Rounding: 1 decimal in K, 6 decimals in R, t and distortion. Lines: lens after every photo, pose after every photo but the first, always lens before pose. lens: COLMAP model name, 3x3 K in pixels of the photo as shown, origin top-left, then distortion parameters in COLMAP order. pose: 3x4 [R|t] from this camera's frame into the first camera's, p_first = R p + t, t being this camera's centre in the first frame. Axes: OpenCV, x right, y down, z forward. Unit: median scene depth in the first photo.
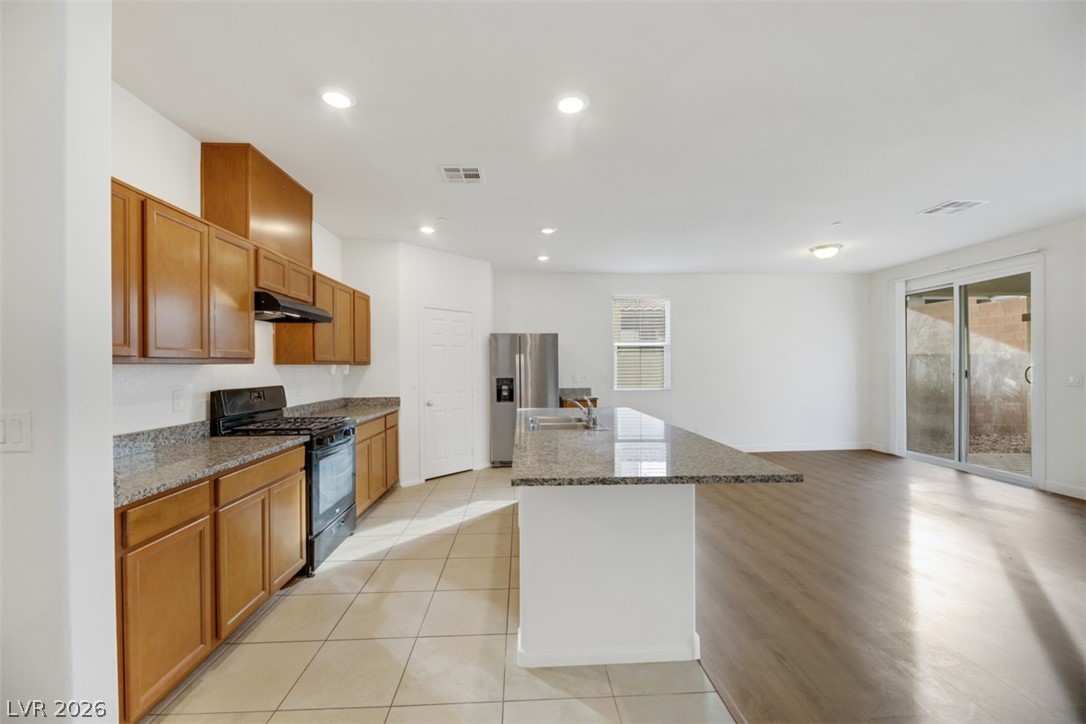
lens RADIAL K [[443.0, 0, 542.7], [0, 443.0, 364.2], [0, 0, 1]] dist [-0.001634, 0.000669]
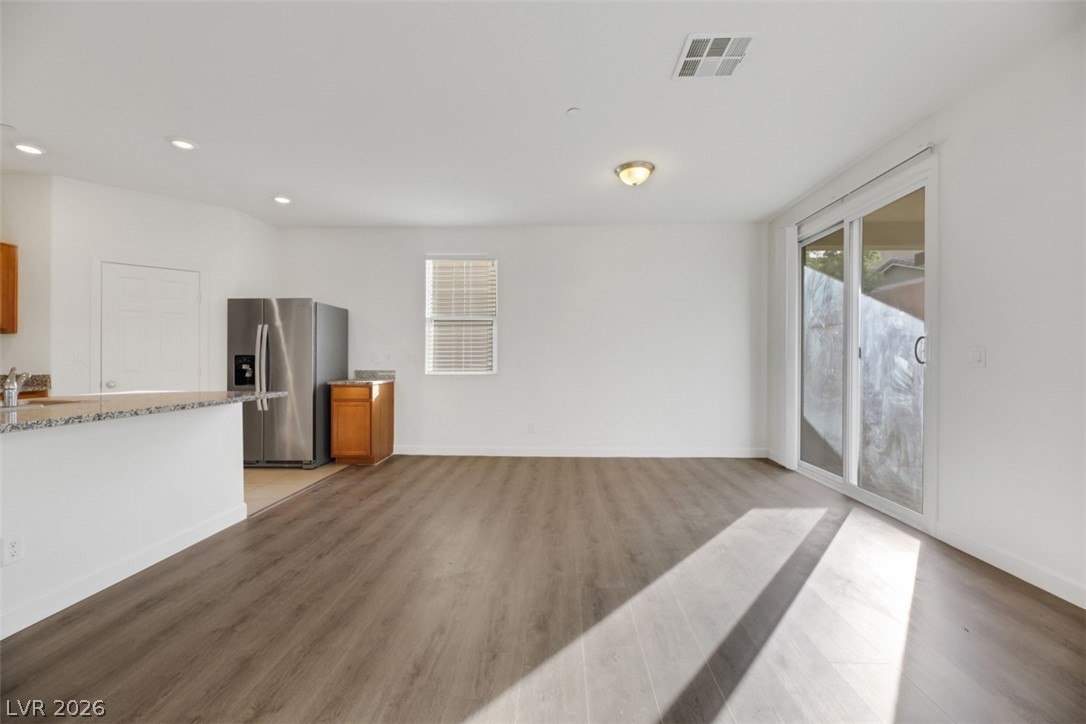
lens RADIAL K [[443.0, 0, 543.7], [0, 443.0, 361.3], [0, 0, 1]] dist [-0.001634, 0.000669]
pose [[0.995087, 0.008263, -0.098661, 0.552109], [-0.007300, 0.999922, 0.010118, 0.032181], [0.098737, -0.009348, 0.995070, 0.283958]]
